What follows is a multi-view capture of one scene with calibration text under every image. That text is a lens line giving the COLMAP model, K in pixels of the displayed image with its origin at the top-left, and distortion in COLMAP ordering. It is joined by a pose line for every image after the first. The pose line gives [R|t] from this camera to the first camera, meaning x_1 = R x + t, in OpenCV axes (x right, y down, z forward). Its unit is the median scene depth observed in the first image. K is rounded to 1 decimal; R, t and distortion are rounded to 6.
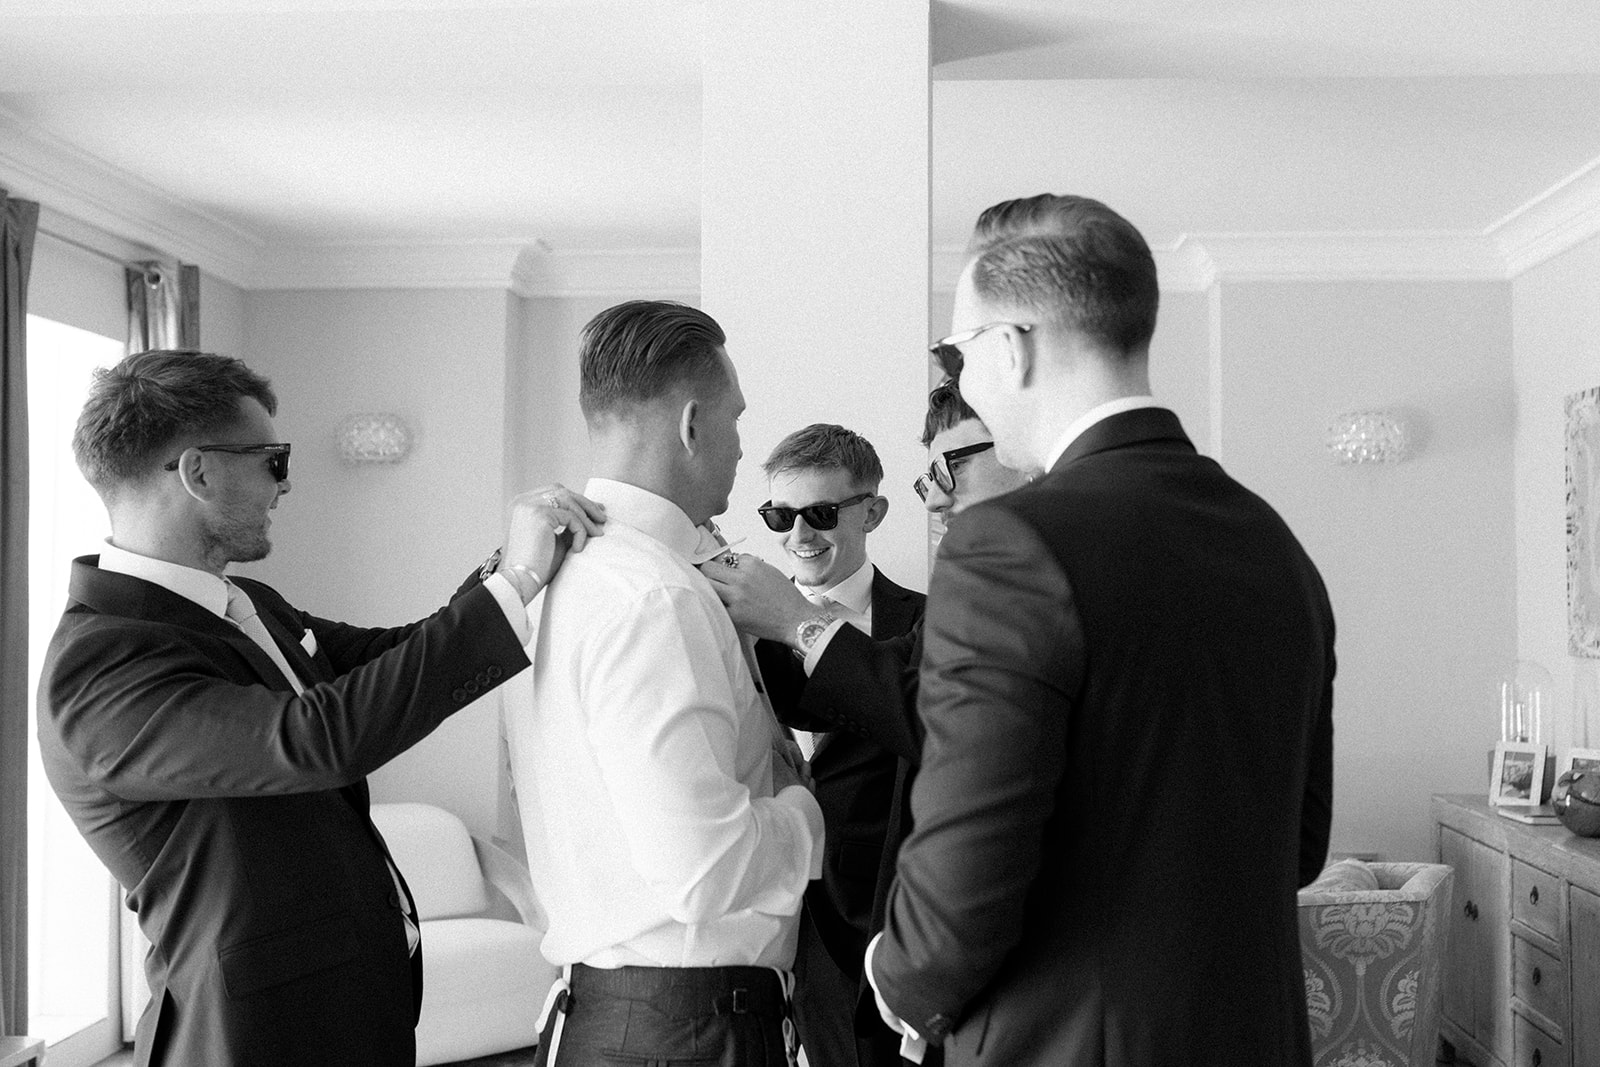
lens RADIAL K [[1741.4, 0, 800.0], [0, 1741.4, 533.5], [0, 0, 1]] dist [0.016873, 0.012848]
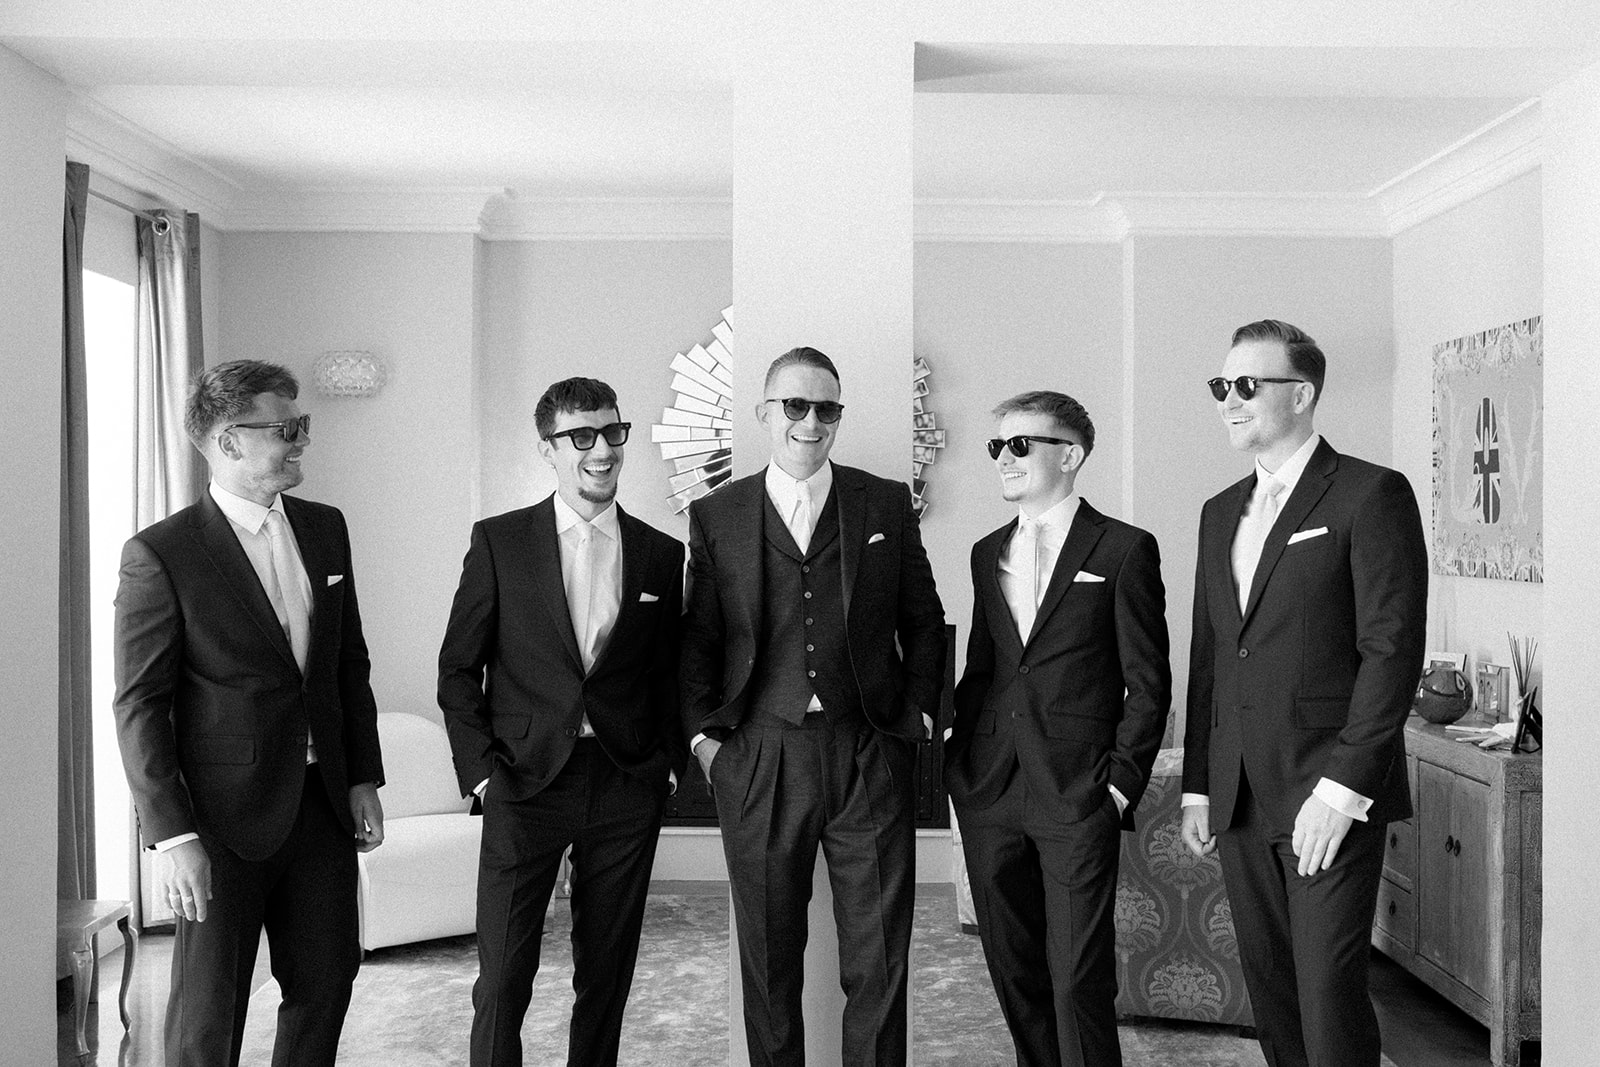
lens RADIAL K [[1741.4, 0, 800.0], [0, 1741.4, 533.5], [0, 0, 1]] dist [0.016873, 0.012848]
pose [[0.998719, 0.001453, 0.050571, -0.028707], [-0.003492, 0.999184, 0.040244, -0.000565], [-0.050471, -0.040369, 0.997909, -0.108707]]
